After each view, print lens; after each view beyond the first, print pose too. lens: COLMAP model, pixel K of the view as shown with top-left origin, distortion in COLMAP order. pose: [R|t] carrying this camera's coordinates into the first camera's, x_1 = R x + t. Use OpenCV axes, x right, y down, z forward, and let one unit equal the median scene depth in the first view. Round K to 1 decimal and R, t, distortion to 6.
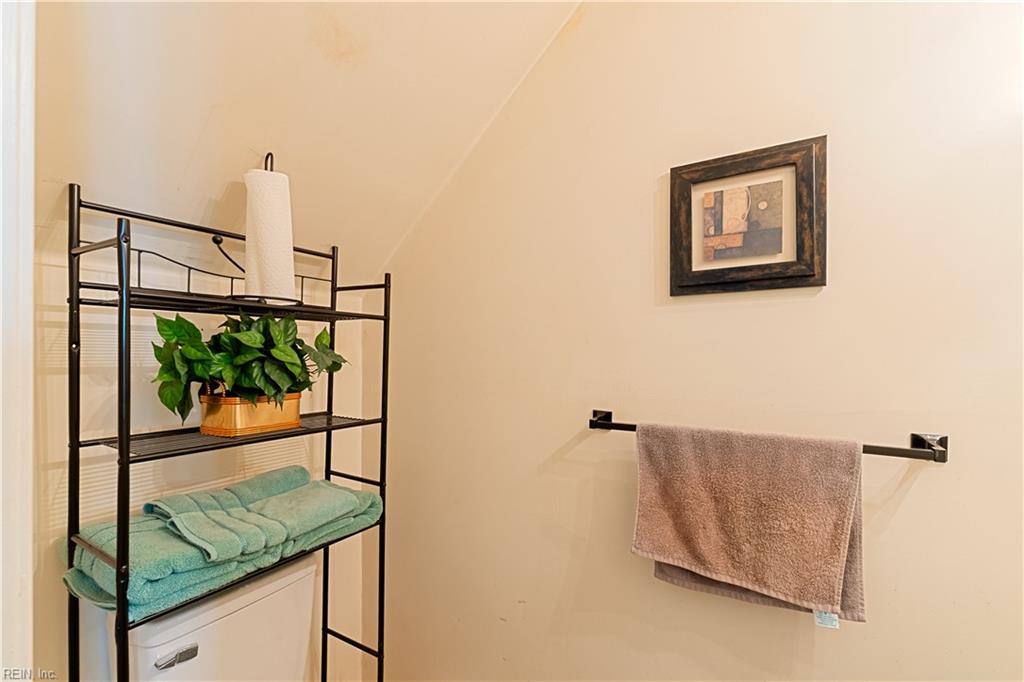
lens RADIAL K [[452.3, 0, 504.3], [0, 452.3, 356.9], [0, 0, 1]] dist [0.003049, -0.000567]
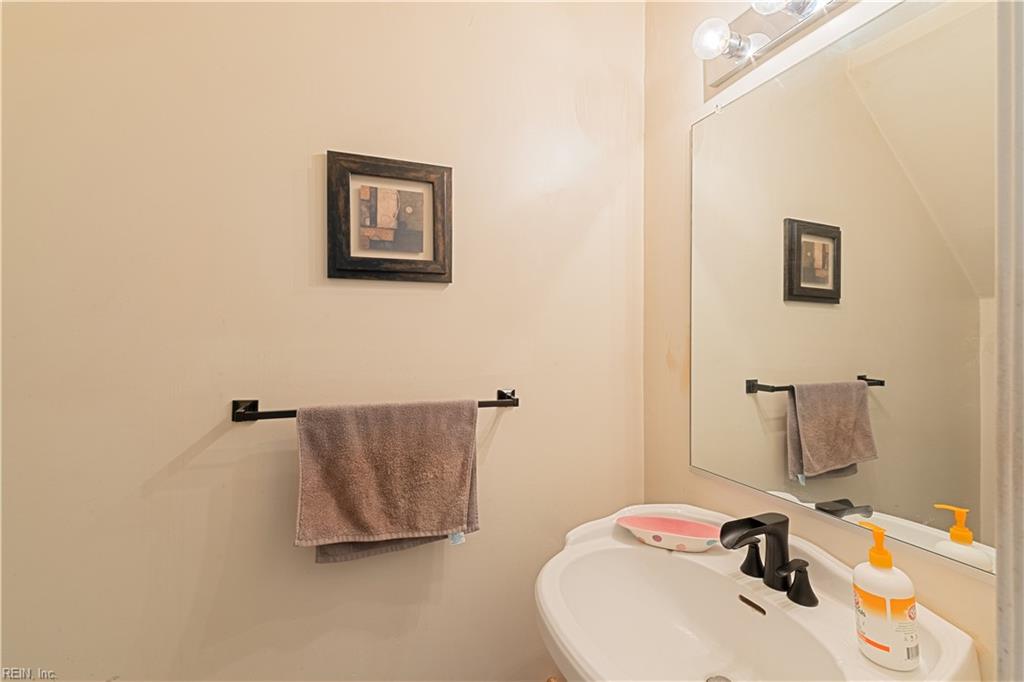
lens RADIAL K [[452.3, 0, 509.6], [0, 452.3, 337.9], [0, 0, 1]] dist [0.003049, -0.000567]
pose [[0.599248, 0.000455, 0.800563, -0.218123], [0.003640, 0.999988, -0.003293, 0.004745], [-0.800555, 0.004887, 0.599239, 0.083552]]
